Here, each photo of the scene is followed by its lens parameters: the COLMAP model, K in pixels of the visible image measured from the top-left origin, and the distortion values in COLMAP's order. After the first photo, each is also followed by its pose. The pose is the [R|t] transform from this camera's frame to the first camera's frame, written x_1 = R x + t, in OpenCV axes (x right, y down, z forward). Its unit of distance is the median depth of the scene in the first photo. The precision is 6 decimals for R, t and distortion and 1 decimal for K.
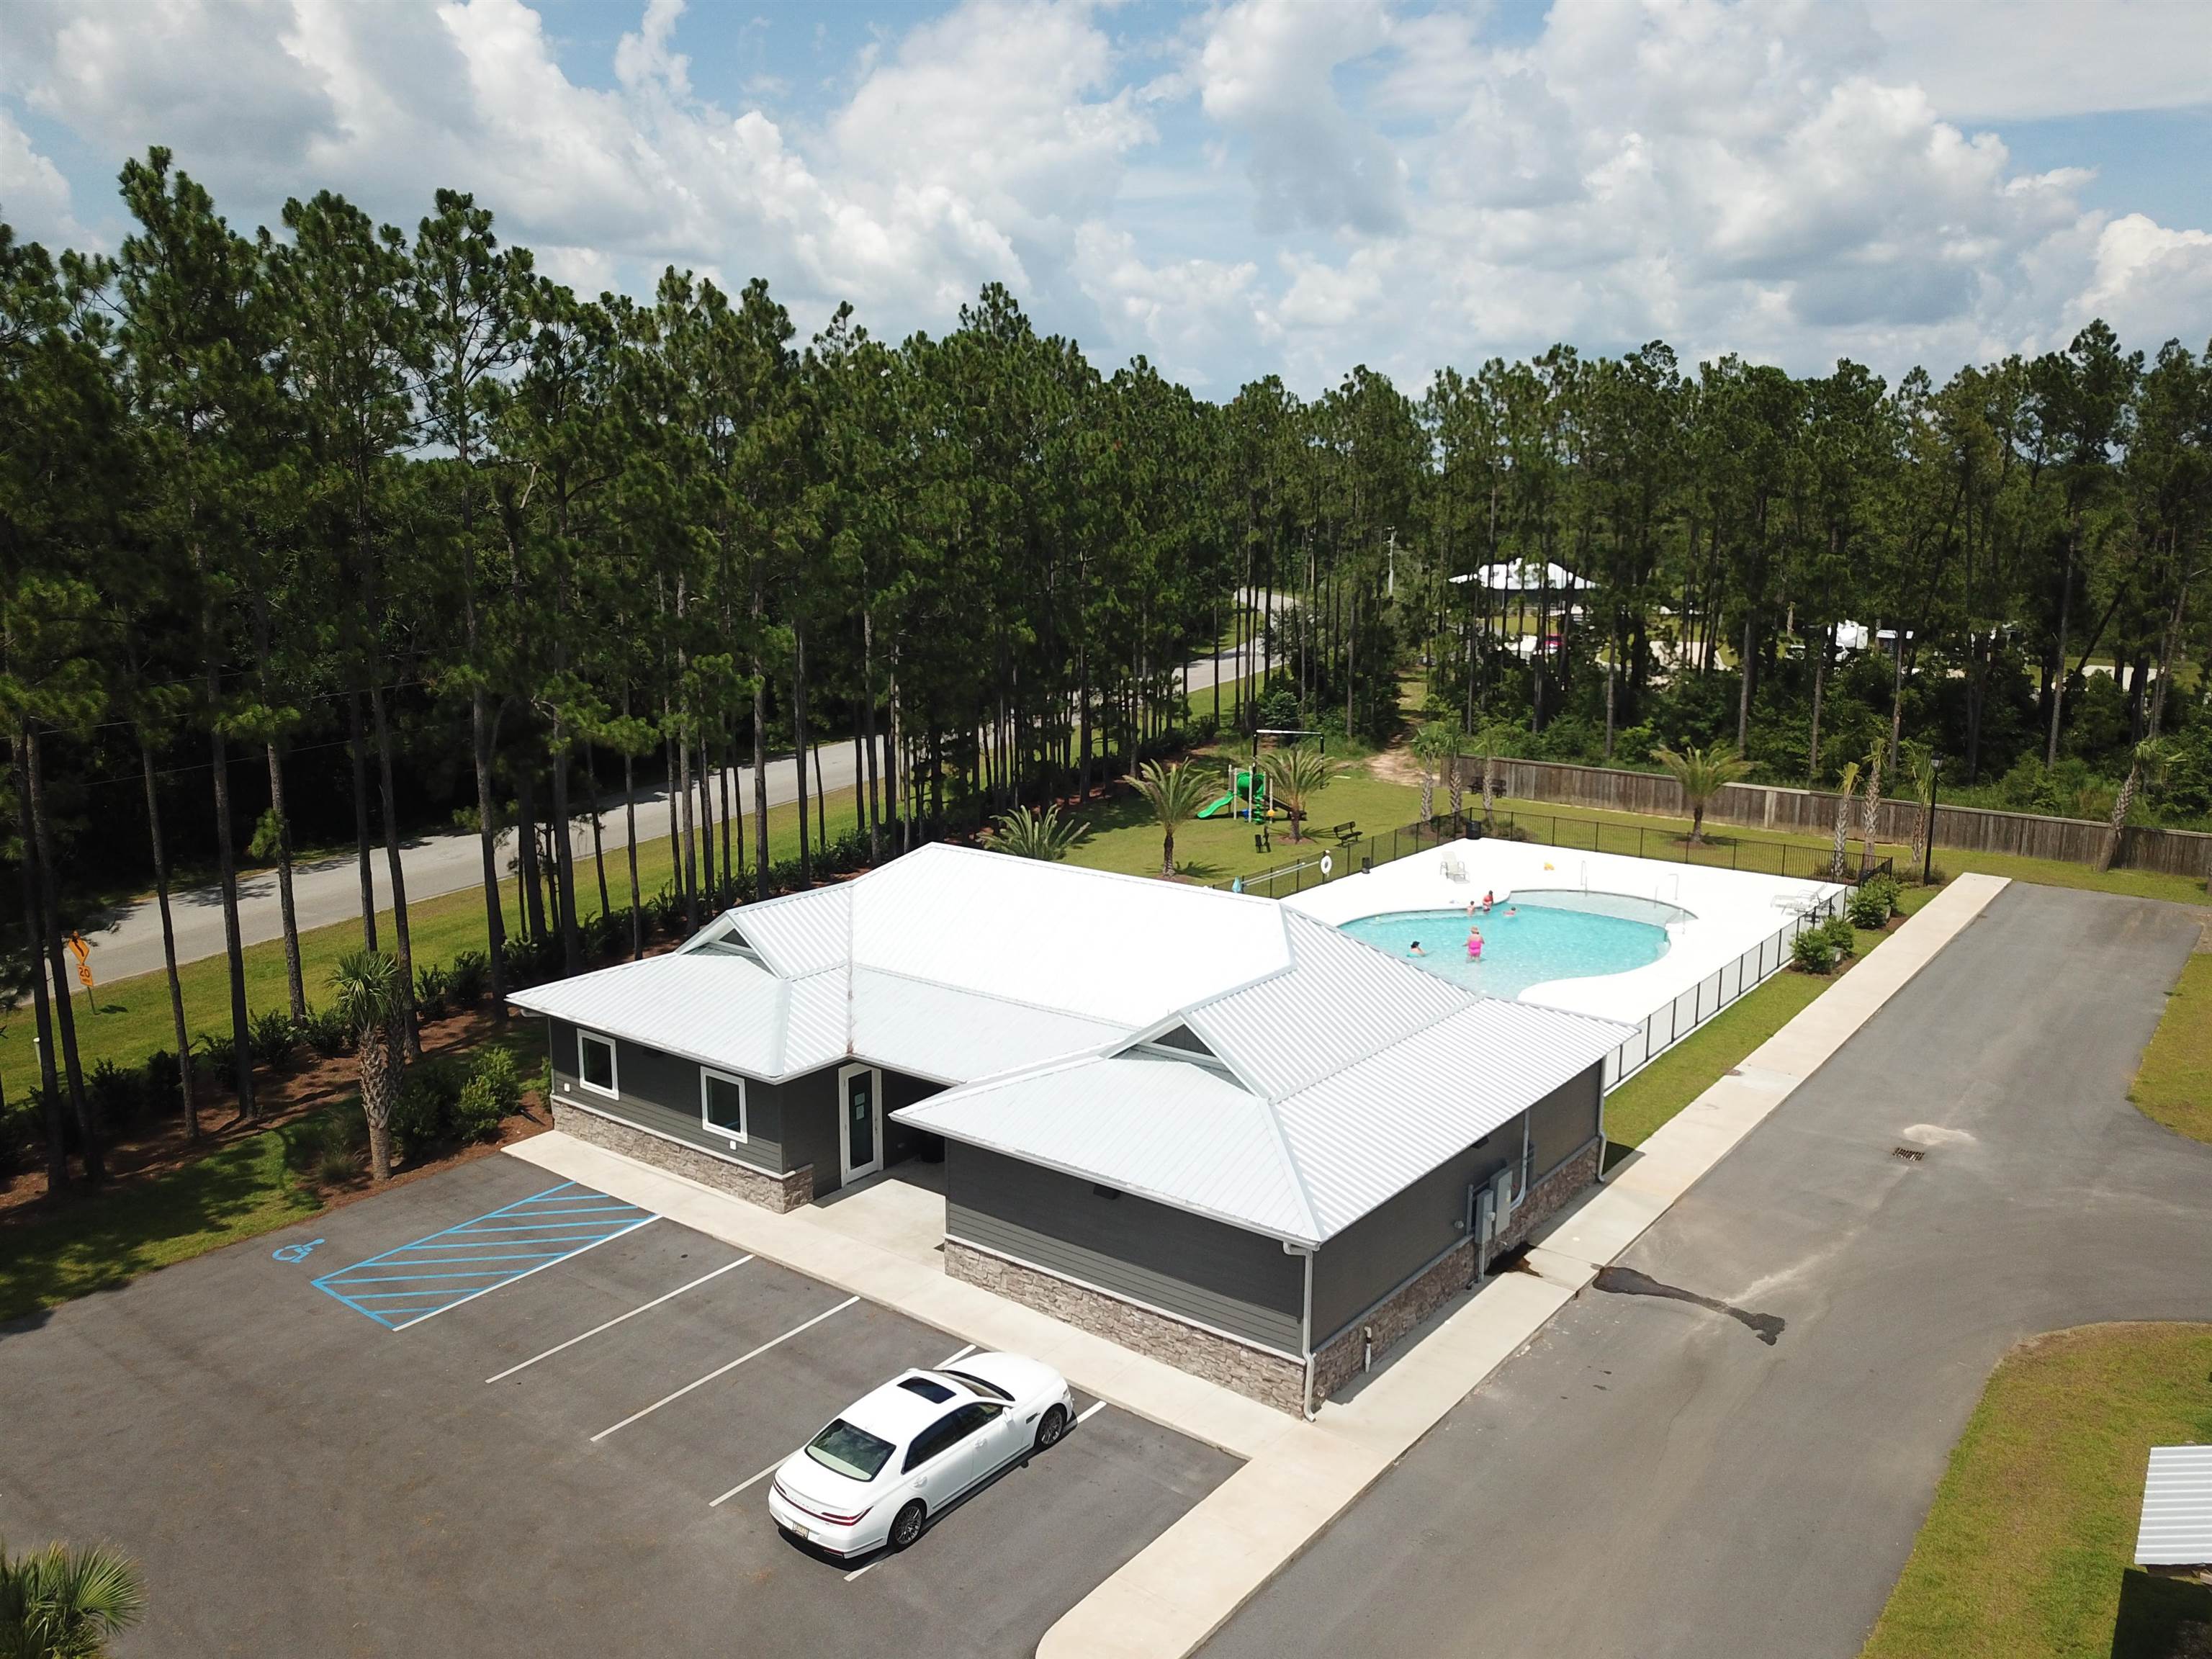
lens RADIAL K [[1679.5, 0, 1113.4], [0, 1679.5, 824.6], [0, 0, 1]] dist [0.005288, 0.006471]
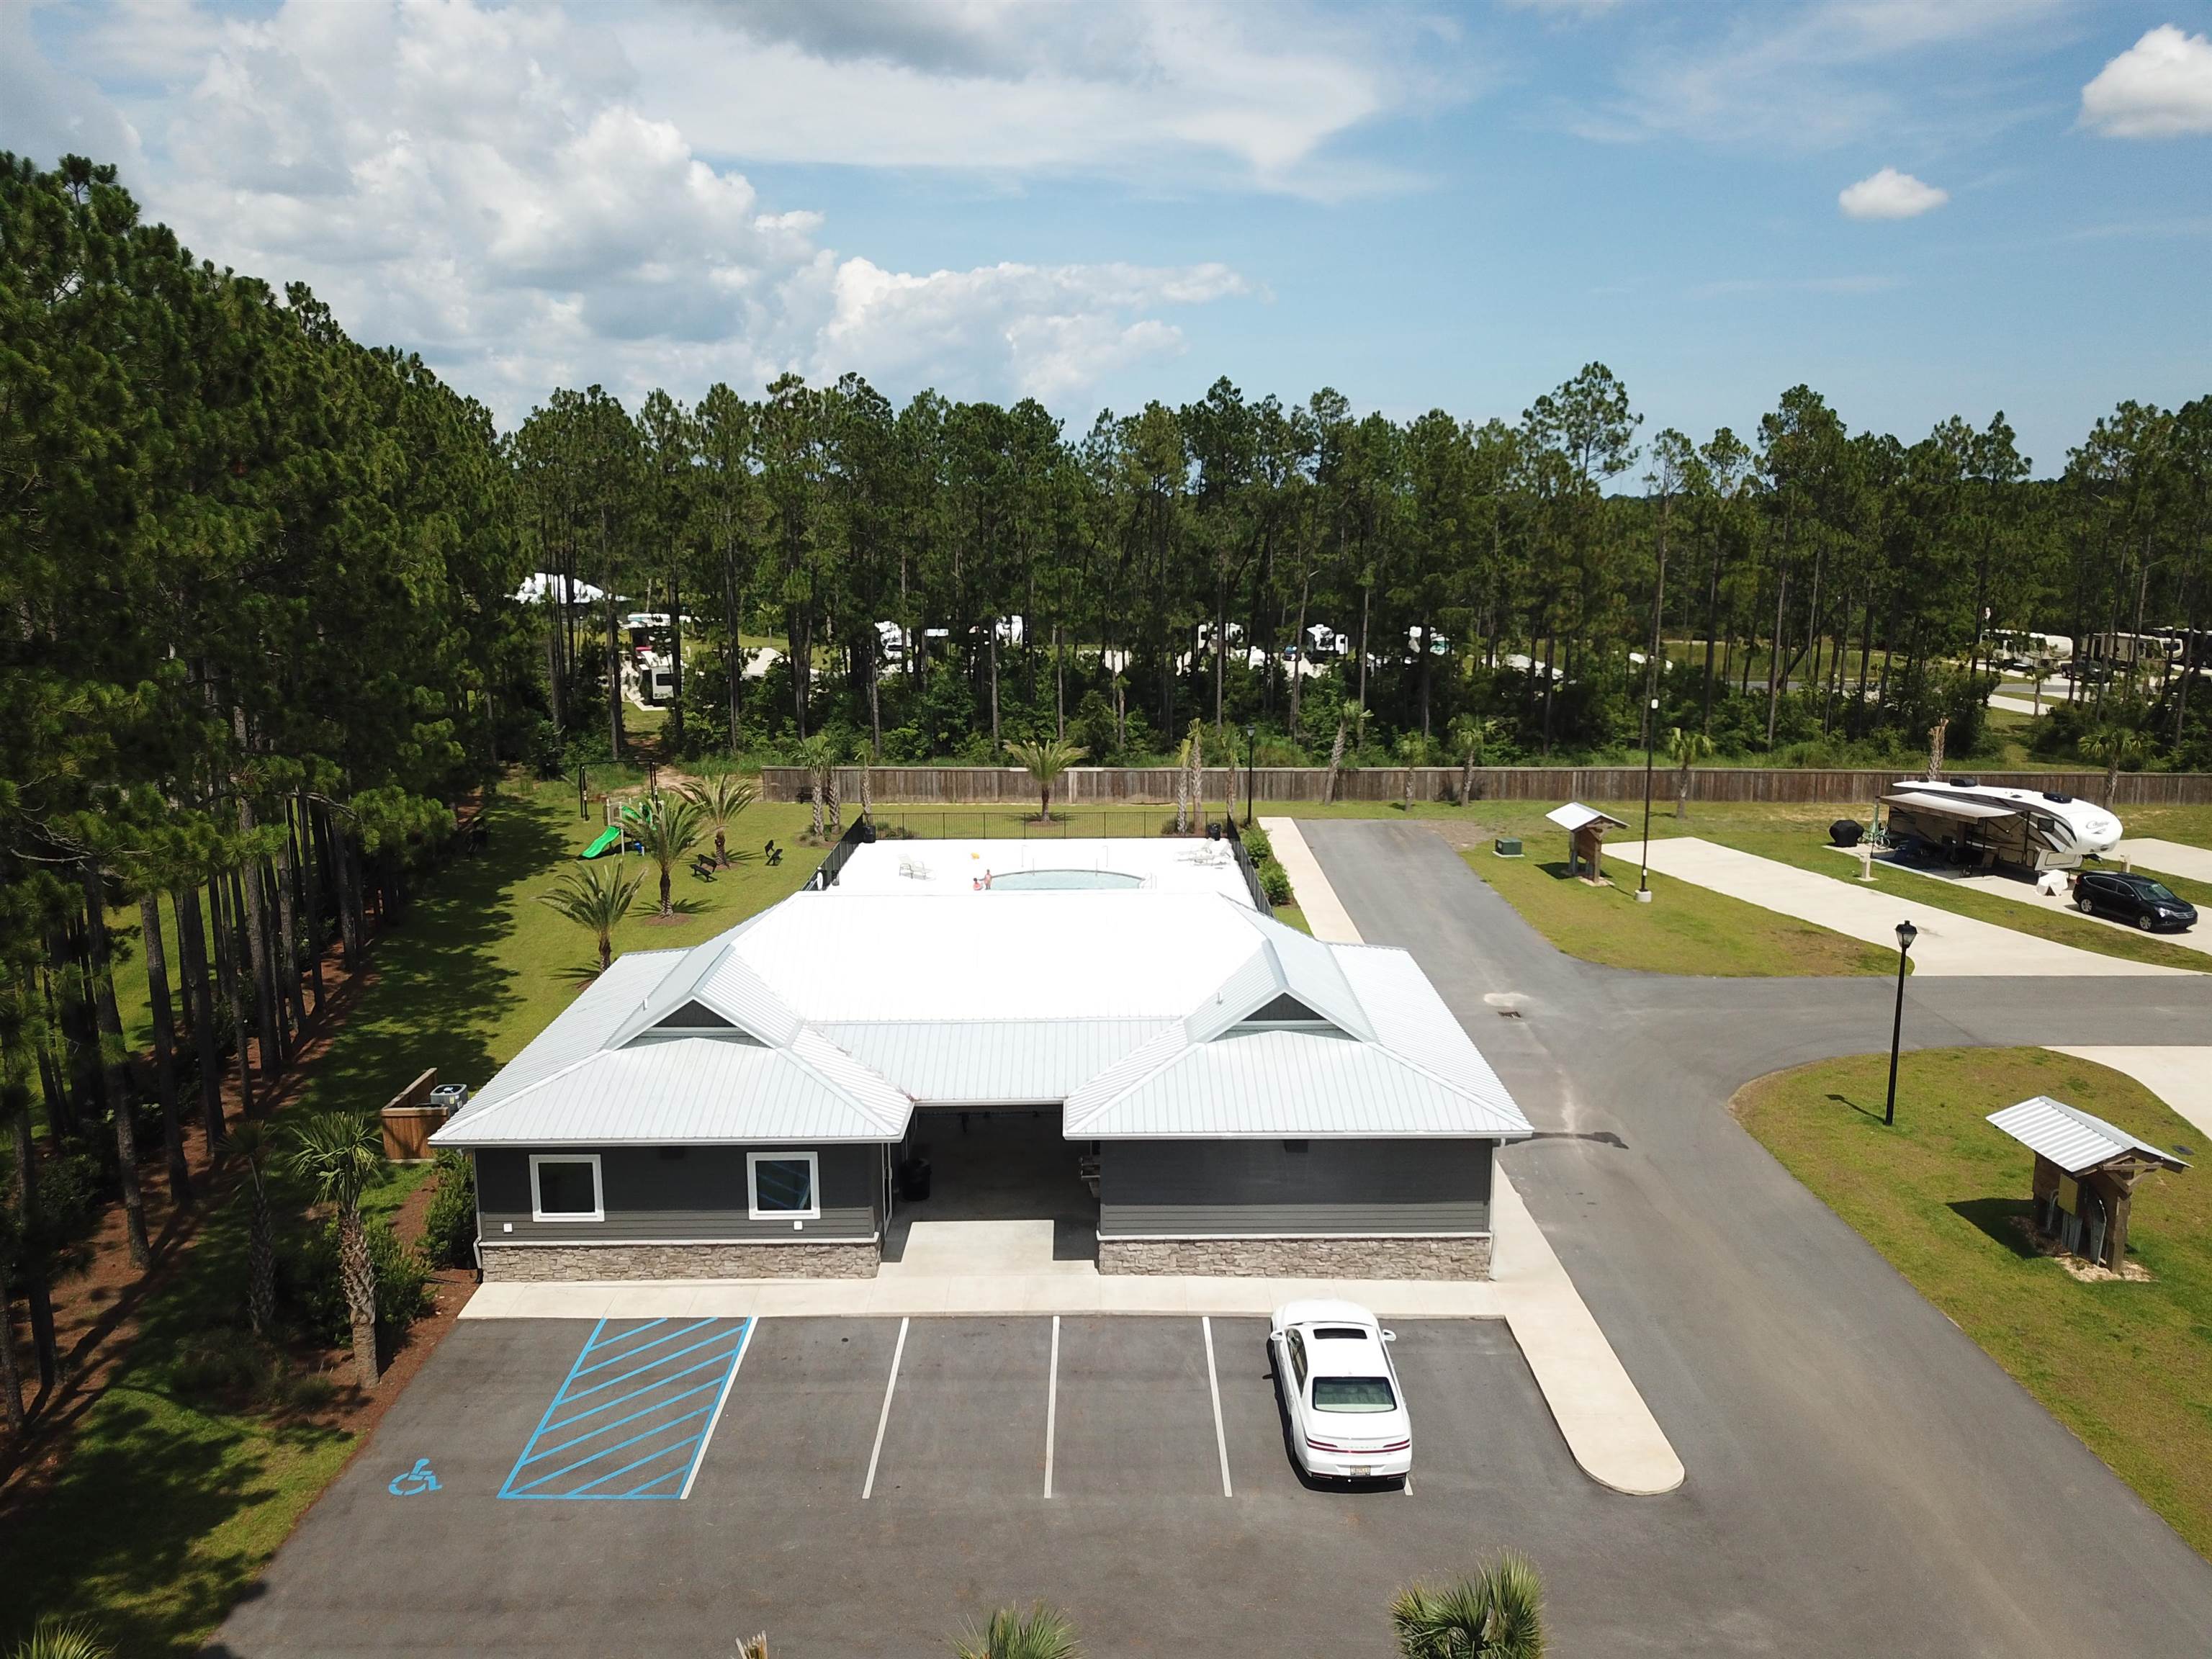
lens RADIAL K [[1679.5, 0, 1113.4], [0, 1679.5, 833.6], [0, 0, 1]] dist [0.005288, 0.006471]
pose [[0.788958, -0.121949, 0.602224, -0.604549], [0.121997, 0.991684, 0.040988, -0.044227], [-0.602214, 0.041131, 0.797275, 0.120074]]
